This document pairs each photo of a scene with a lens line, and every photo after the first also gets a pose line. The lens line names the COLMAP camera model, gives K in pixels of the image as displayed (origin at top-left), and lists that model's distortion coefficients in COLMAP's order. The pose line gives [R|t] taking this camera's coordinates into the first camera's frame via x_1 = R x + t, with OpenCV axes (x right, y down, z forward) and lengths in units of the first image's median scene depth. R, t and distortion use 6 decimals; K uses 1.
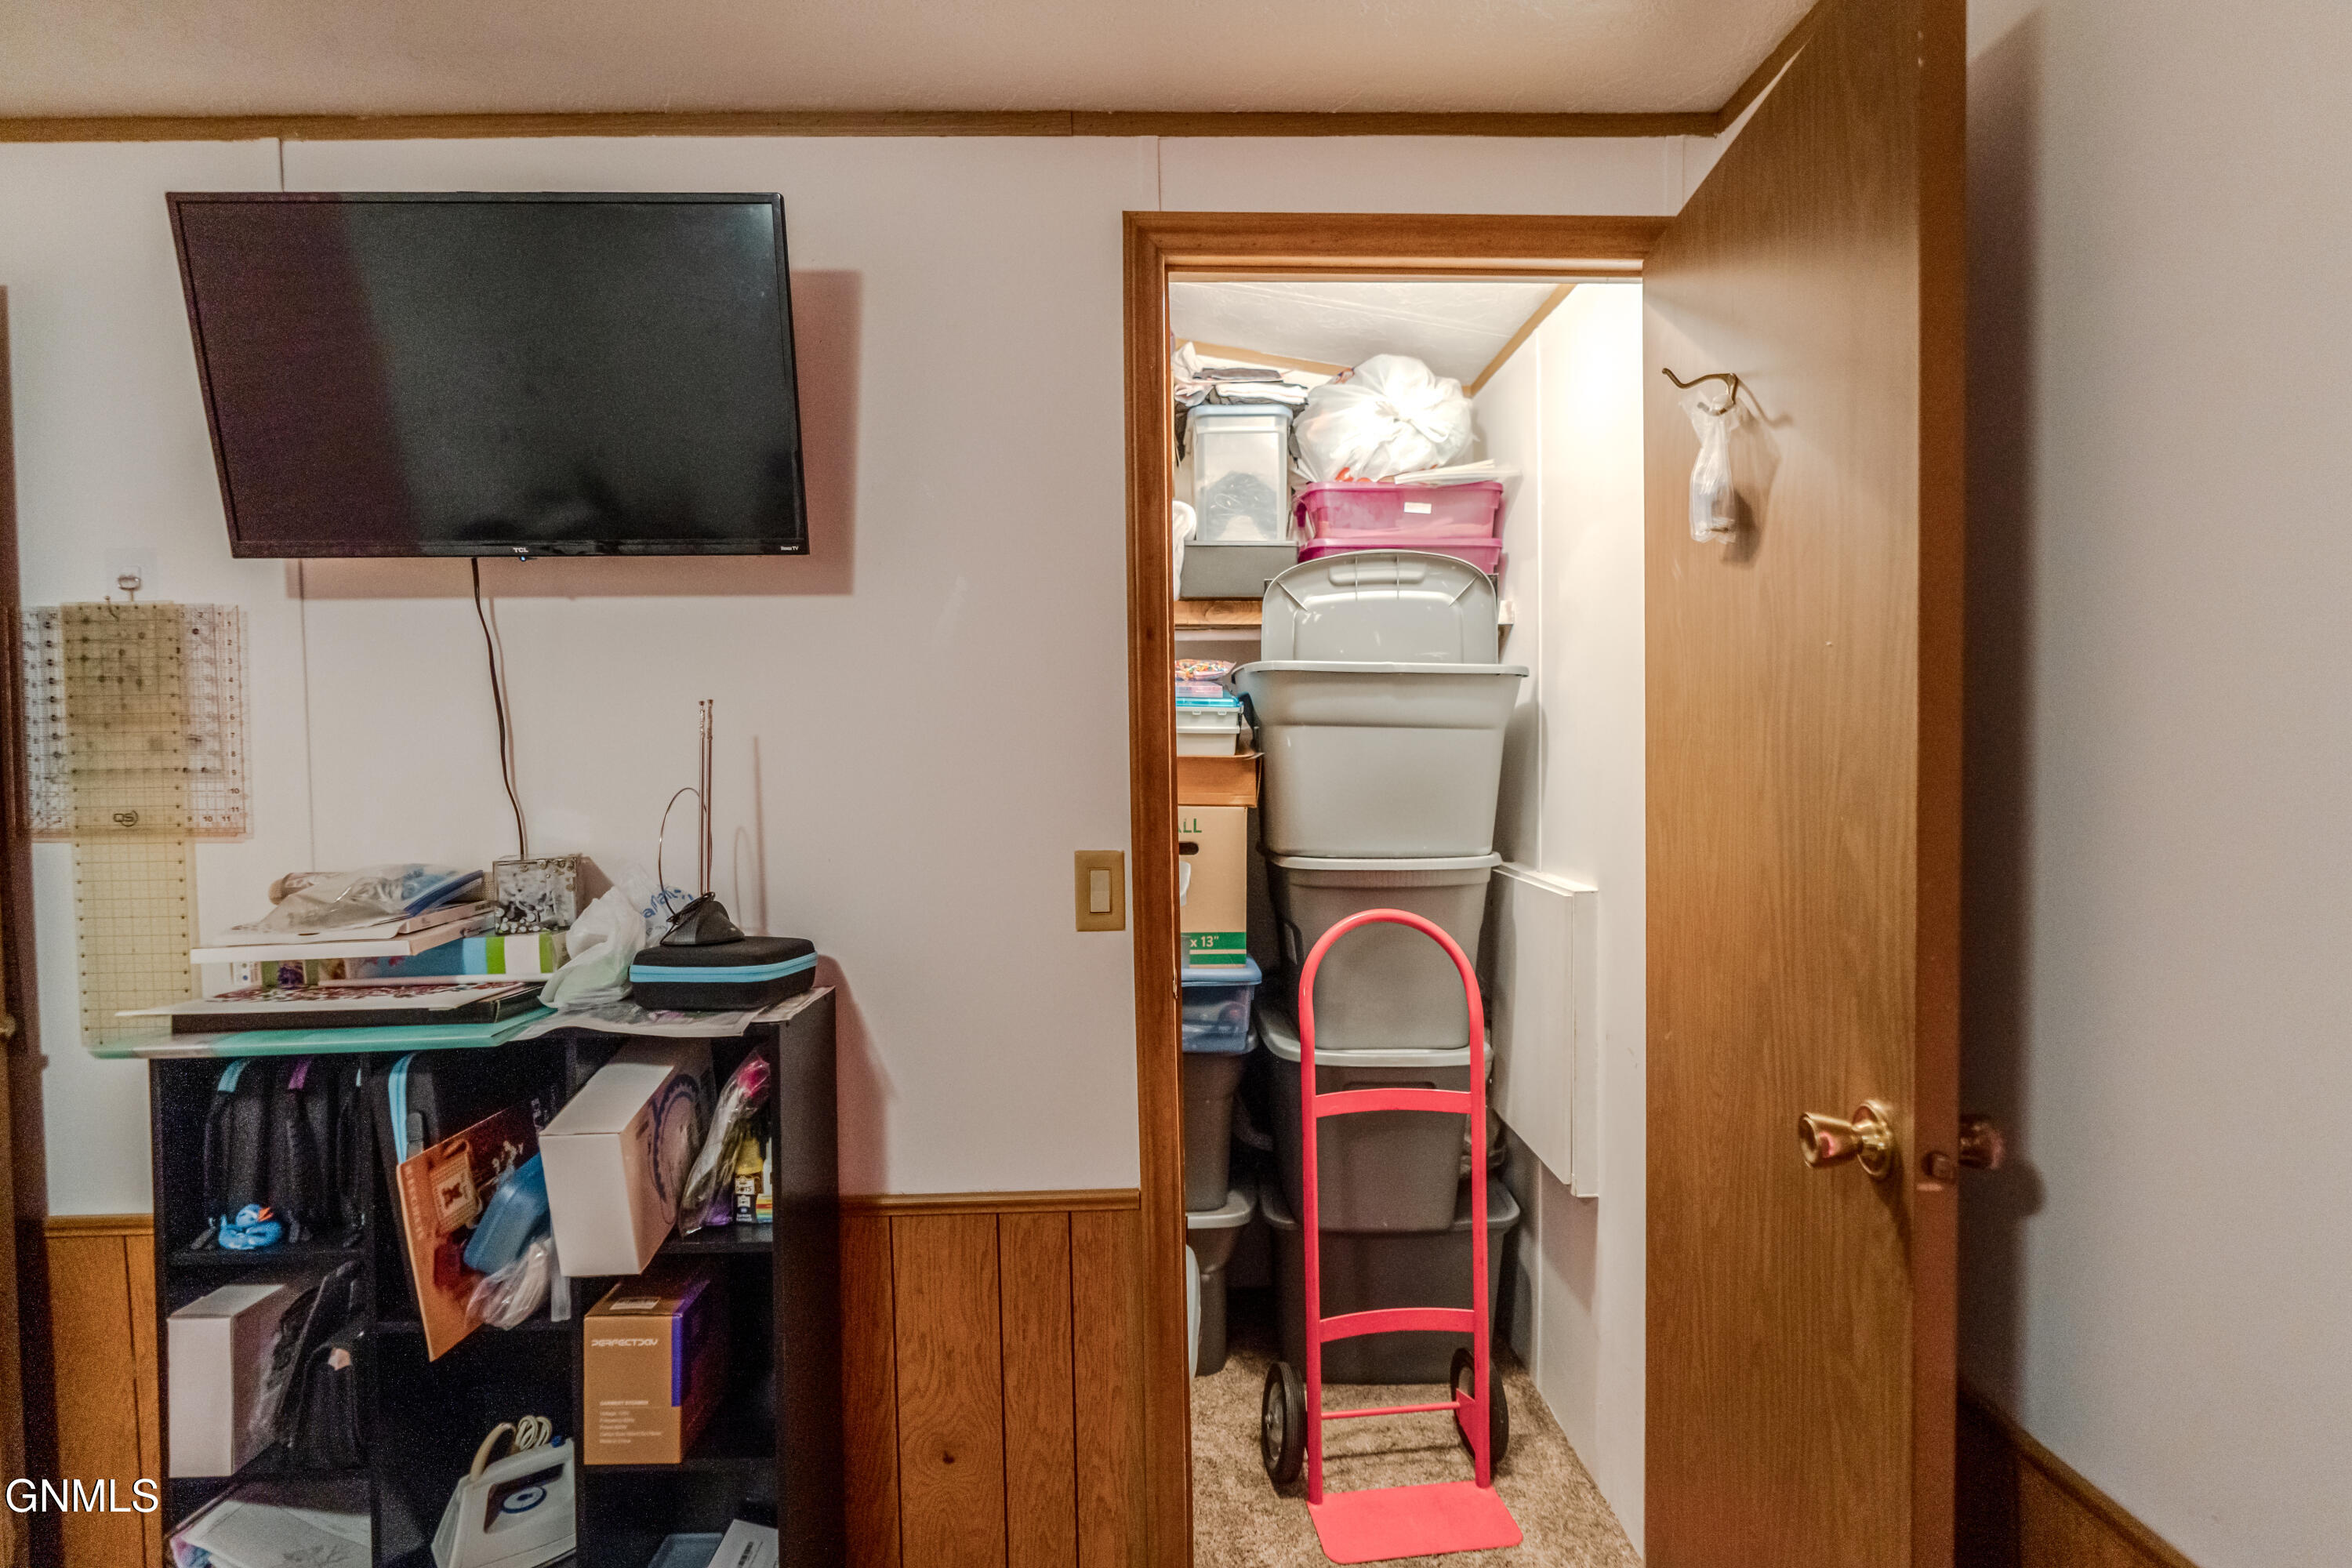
lens RADIAL K [[1035.9, 0, 1173.5], [0, 1035.9, 781.7], [0, 0, 1]] dist [0.001060, 0.000049]
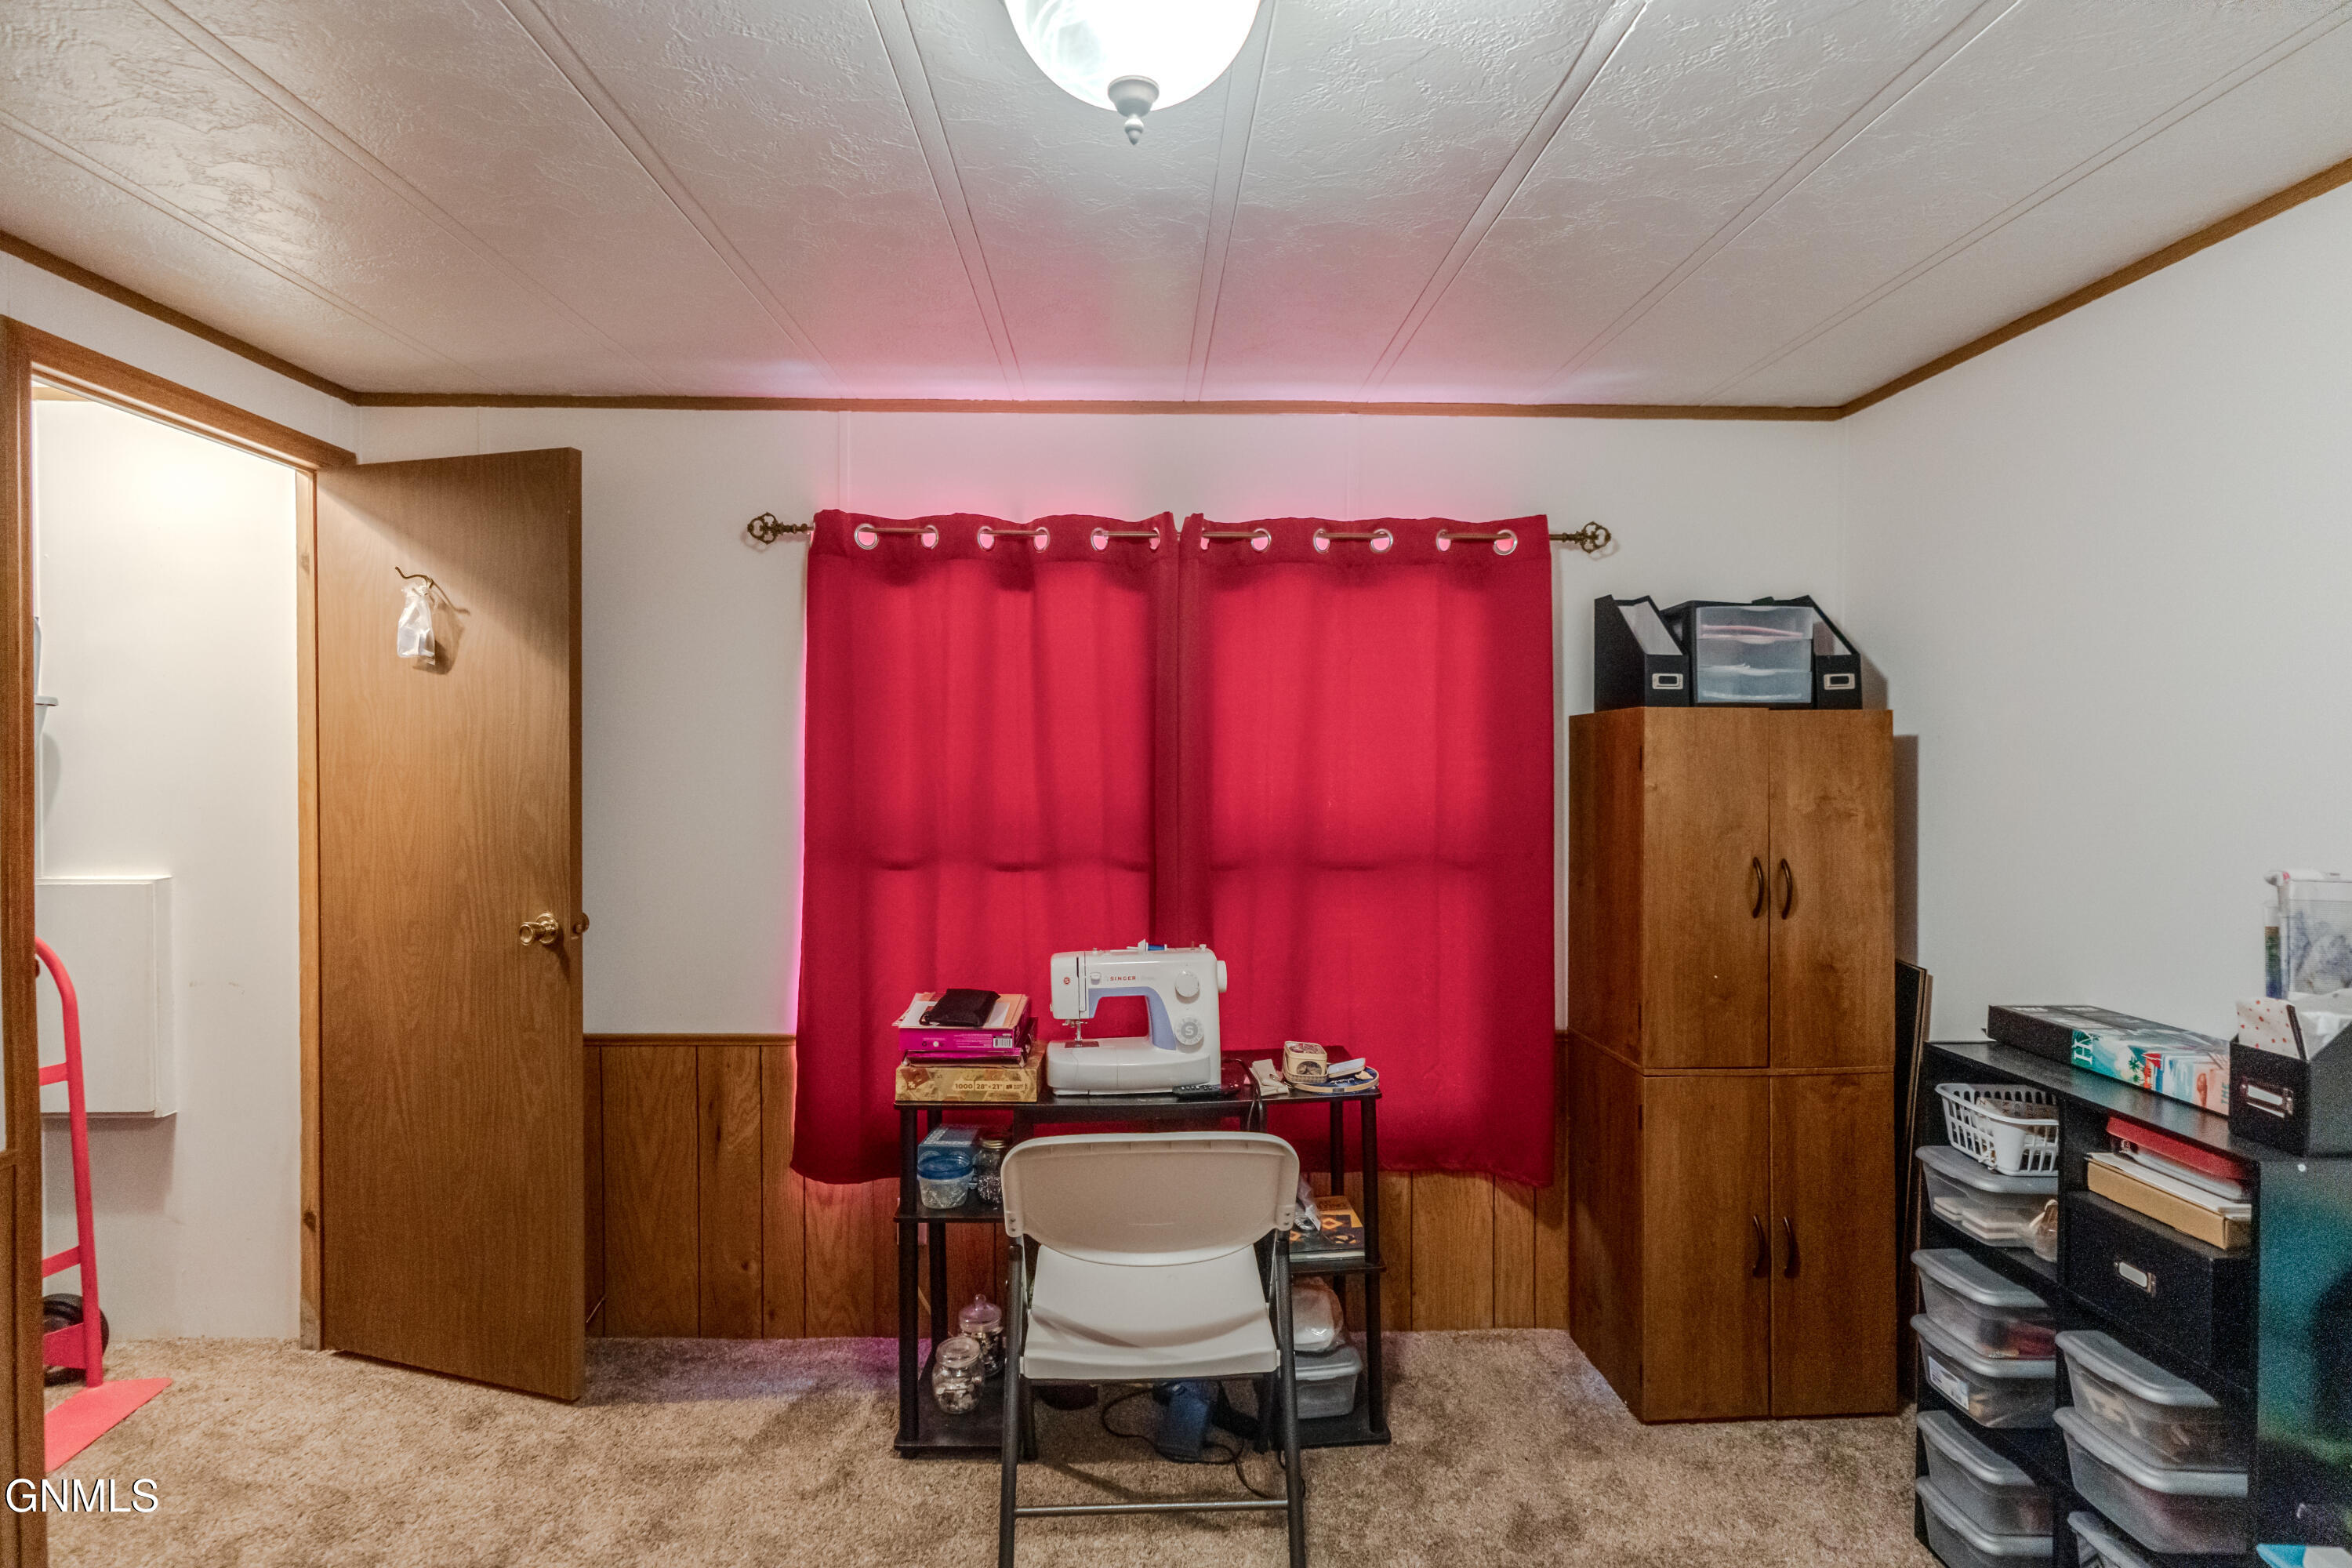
lens RADIAL K [[1124.7, 0, 1164.1], [0, 1124.7, 777.5], [0, 0, 1]] dist [-0.015930, 0.000941]
pose [[-0.002827, -0.002597, 0.999993, -1.655347], [0.023406, 0.999722, 0.002662, 0.011280], [-0.999722, 0.023414, -0.002766, -0.386898]]
